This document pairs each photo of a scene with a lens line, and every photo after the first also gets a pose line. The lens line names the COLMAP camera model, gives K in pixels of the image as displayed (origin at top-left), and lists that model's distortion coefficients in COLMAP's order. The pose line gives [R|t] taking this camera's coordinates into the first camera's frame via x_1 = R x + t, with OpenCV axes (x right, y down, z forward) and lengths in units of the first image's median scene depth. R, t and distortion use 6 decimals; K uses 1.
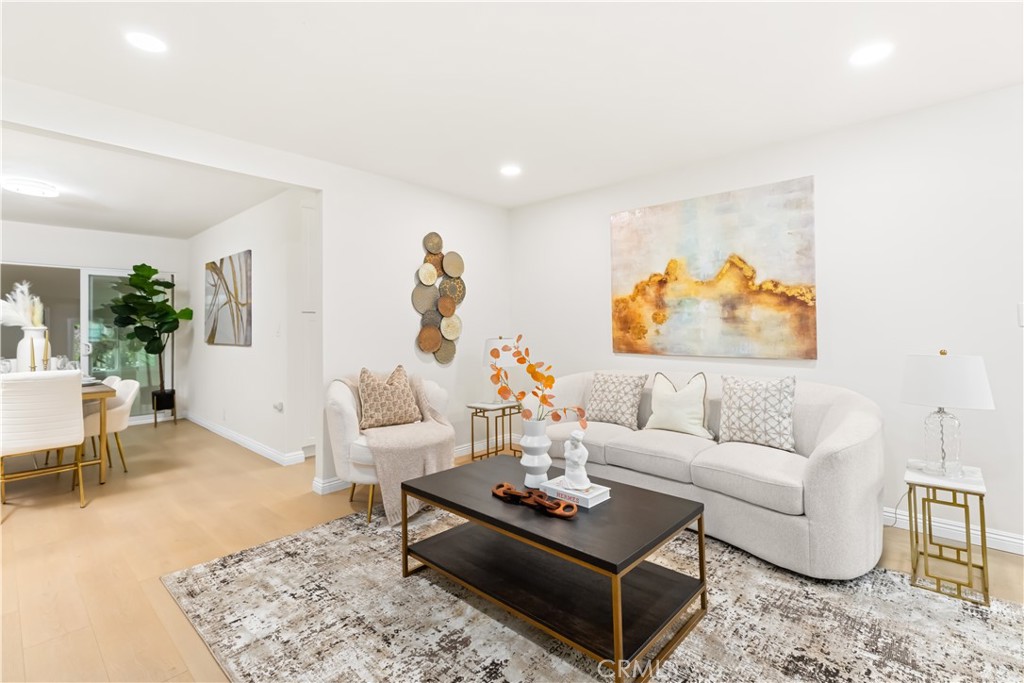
lens RADIAL K [[465.2, 0, 507.0], [0, 465.2, 326.8], [0, 0, 1]] dist [0.004159, 0.000825]
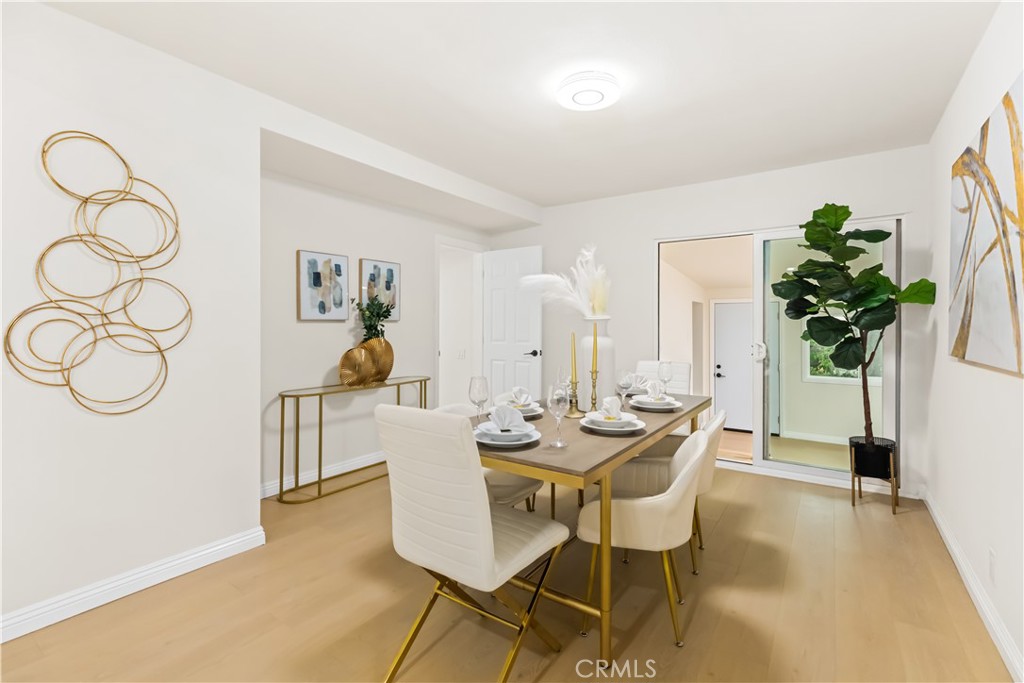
lens RADIAL K [[465.2, 0, 507.0], [0, 465.2, 326.8], [0, 0, 1]] dist [0.004159, 0.000825]
pose [[0.126963, 0.008899, -0.991868, -0.277818], [-0.003431, 0.999958, 0.008533, 0.006507], [0.991902, 0.002320, 0.126988, 0.544982]]
